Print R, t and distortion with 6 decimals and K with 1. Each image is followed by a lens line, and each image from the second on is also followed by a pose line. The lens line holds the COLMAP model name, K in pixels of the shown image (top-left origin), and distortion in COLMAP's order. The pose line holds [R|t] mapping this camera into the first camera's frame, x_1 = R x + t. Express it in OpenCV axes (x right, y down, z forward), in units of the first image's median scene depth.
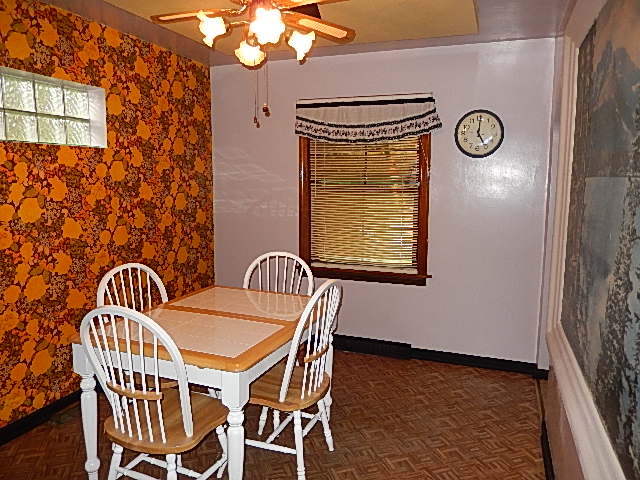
lens RADIAL K [[475.1, 0, 321.3], [0, 475.1, 238.2], [0, 0, 1]] dist [-0.008274, -0.005683]
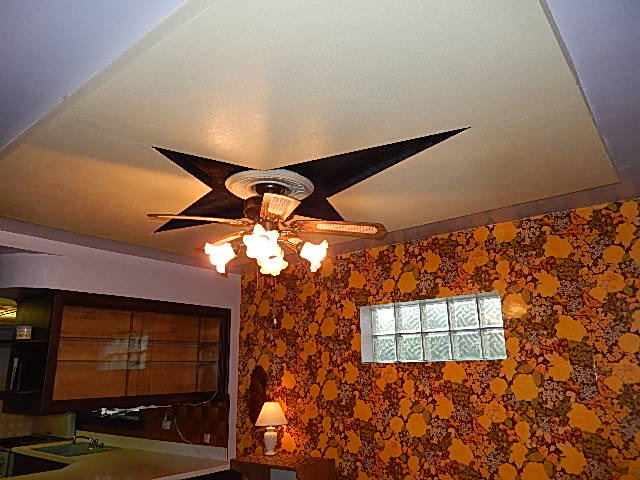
lens RADIAL K [[475.1, 0, 317.2], [0, 475.1, 240.8], [0, 0, 1]] dist [-0.008274, -0.005683]
pose [[-0.307368, -0.260580, -0.915217, 0.521255], [-0.115783, 0.964872, -0.235833, -0.169346], [0.944520, 0.033479, -0.326742, 1.036693]]
